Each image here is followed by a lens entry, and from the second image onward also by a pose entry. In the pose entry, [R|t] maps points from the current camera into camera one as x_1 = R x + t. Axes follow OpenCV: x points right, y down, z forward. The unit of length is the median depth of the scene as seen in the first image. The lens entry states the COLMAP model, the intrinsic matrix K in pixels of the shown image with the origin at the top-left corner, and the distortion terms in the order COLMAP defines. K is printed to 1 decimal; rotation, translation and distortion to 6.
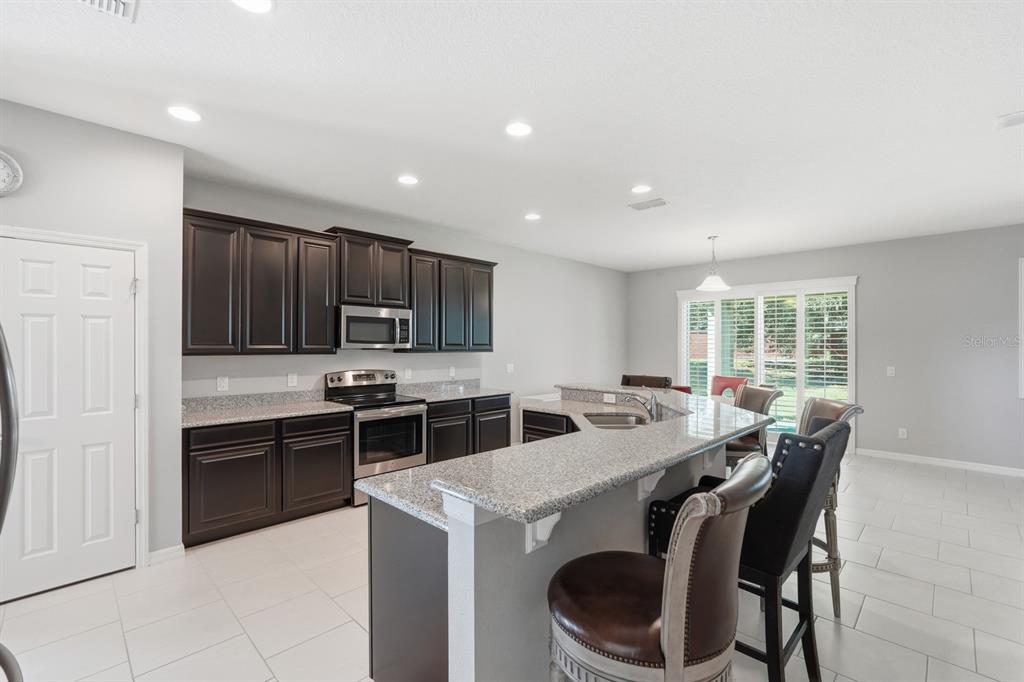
lens RADIAL K [[450.2, 0, 512.0], [0, 450.2, 341.0], [0, 0, 1]] dist [-0.014734, 0.007377]
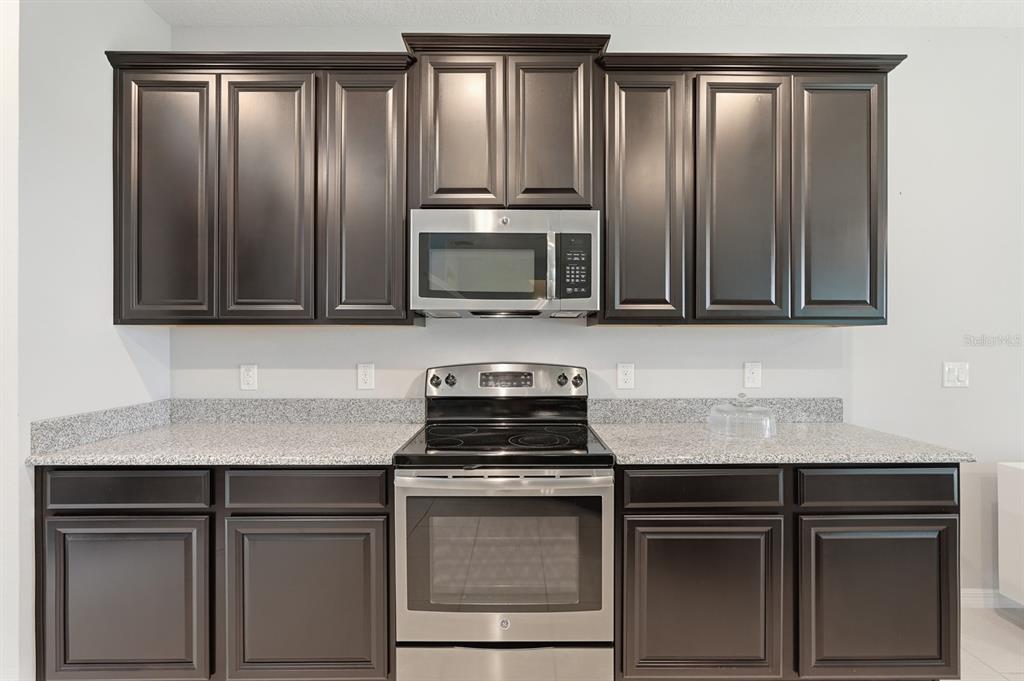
lens RADIAL K [[450.2, 0, 512.0], [0, 450.2, 340.5], [0, 0, 1]] dist [-0.014734, 0.007377]
pose [[0.708758, 0.002494, -0.705447, -0.005586], [0.008339, 0.999894, 0.011913, 0.036687], [0.705402, -0.014326, 0.708662, 0.684298]]
